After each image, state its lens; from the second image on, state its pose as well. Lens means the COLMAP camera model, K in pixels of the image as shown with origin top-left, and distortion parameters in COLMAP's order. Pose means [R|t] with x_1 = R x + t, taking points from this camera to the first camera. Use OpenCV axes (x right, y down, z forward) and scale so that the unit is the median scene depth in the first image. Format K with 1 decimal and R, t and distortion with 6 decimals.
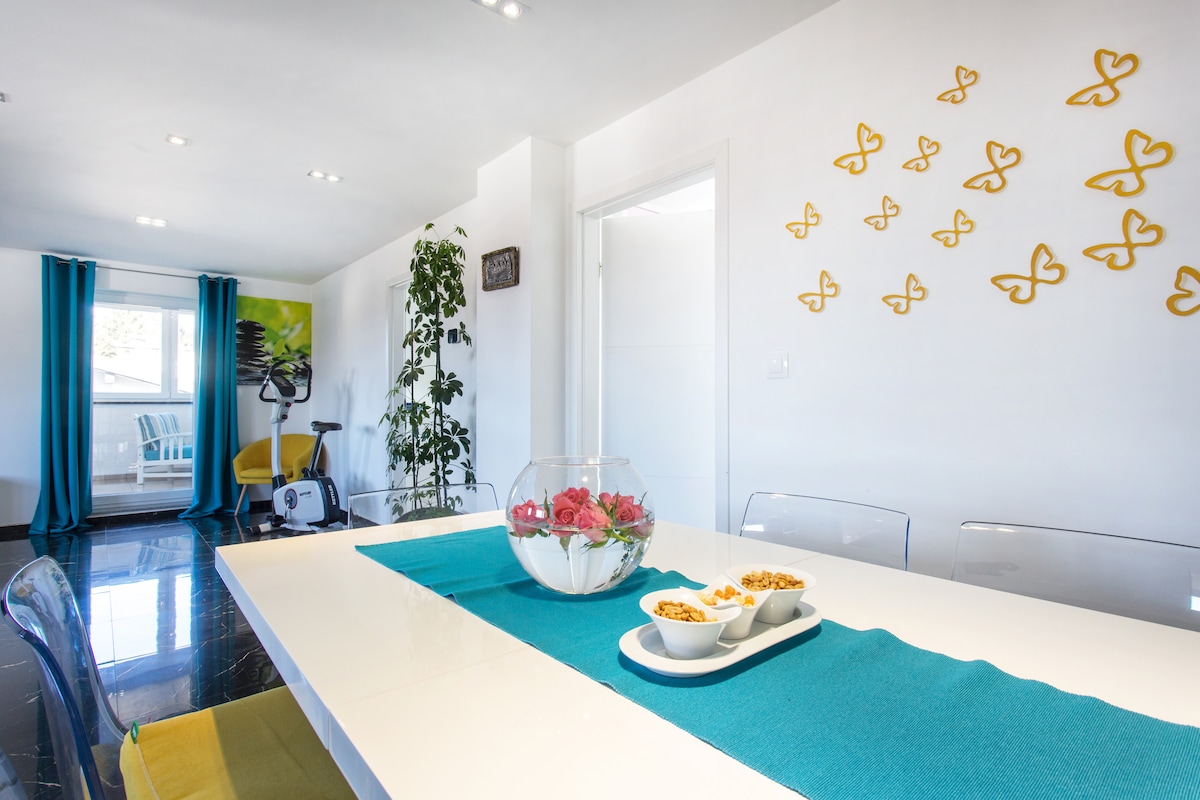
lens RADIAL K [[533.4, 0, 553.0], [0, 533.4, 402.2], [0, 0, 1]] dist [-0.000597, 0.000630]
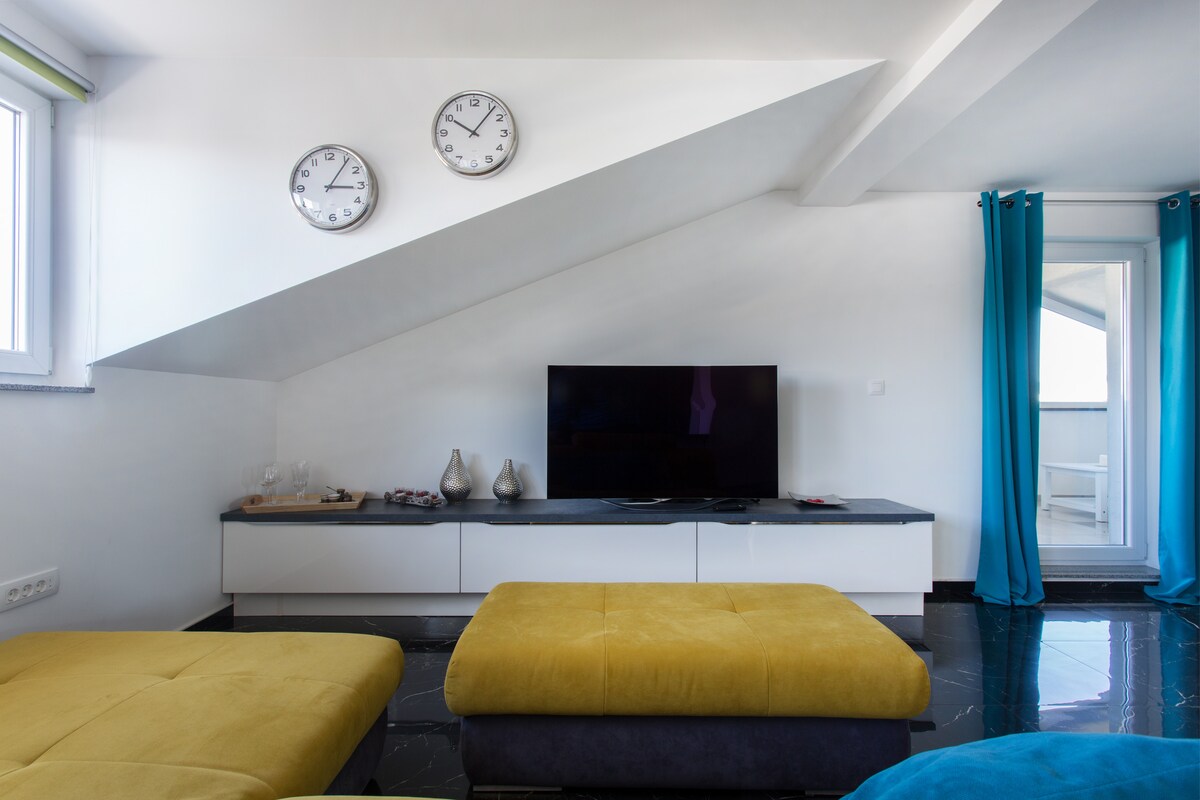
lens RADIAL K [[550.2, 0, 608.3], [0, 550.2, 410.7], [0, 0, 1]] dist [0.002433, 0.000622]
pose [[0.782980, 0.001908, -0.622044, -0.982478], [-0.000868, 0.999998, 0.001975, 0.002732], [0.622046, -0.001007, 0.782980, 0.160258]]
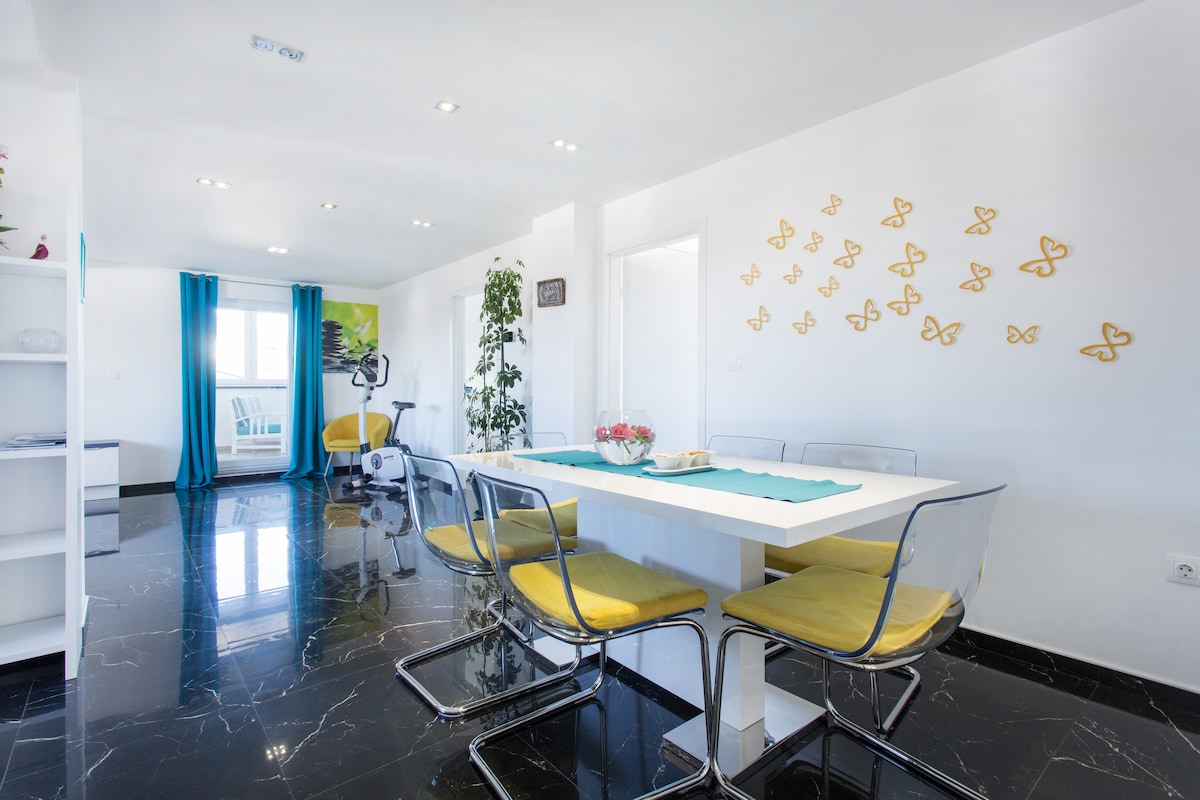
lens RADIAL K [[517.7, 0, 554.3], [0, 517.7, 395.8], [0, 0, 1]] dist [0.000720, 0.000392]
pose [[0.999840, -0.000988, -0.017836, -0.043270], [0.001297, 0.999849, 0.017348, 0.001371], [0.017816, -0.017368, 0.999690, -0.255460]]
